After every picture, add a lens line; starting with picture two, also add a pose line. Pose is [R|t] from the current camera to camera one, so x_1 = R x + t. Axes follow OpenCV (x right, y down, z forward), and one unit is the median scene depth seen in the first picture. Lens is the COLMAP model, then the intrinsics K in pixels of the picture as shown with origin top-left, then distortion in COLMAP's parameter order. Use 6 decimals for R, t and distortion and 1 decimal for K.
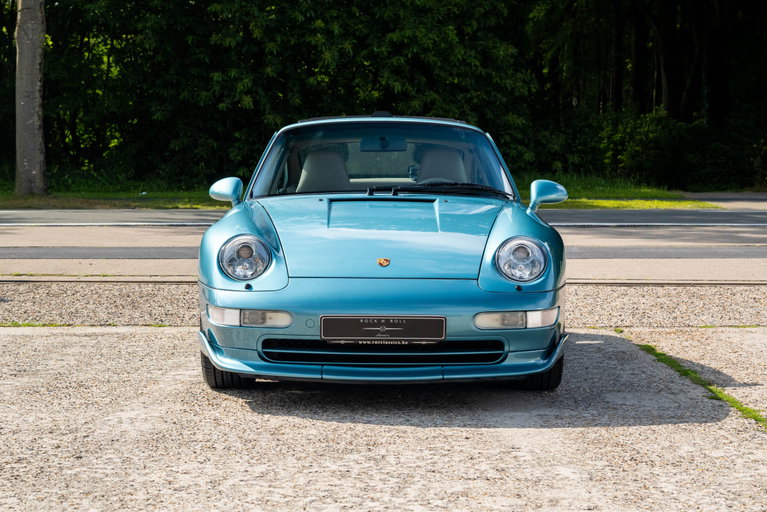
lens RADIAL K [[1567.0, 0, 366.7], [0, 1567.0, 255.4], [0, 0, 1]] dist [0.001903, 0.127734]
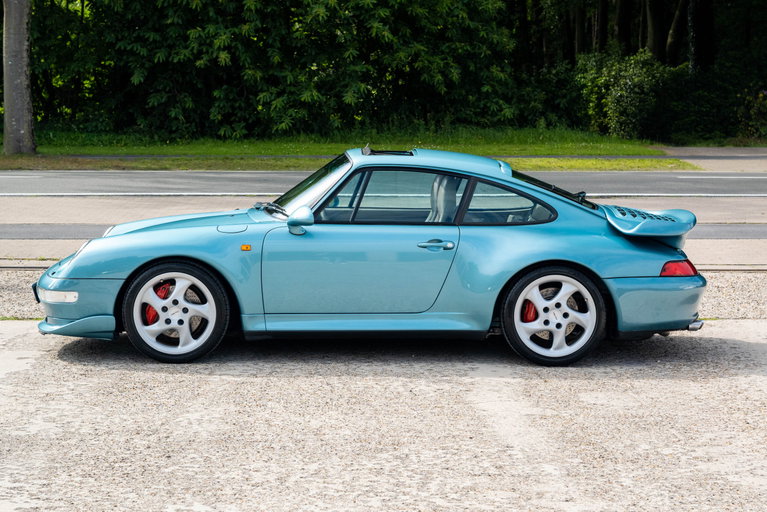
lens RADIAL K [[1685.3, 0, 383.5], [0, 1685.3, 256.0], [0, 0, 1]] dist [-0.003076, 0.210141]
pose [[0.999573, 0.000398, 0.029210, -0.049841], [-0.001766, 0.998902, 0.046806, -0.100715], [-0.029159, -0.046838, 0.998477, -0.373556]]
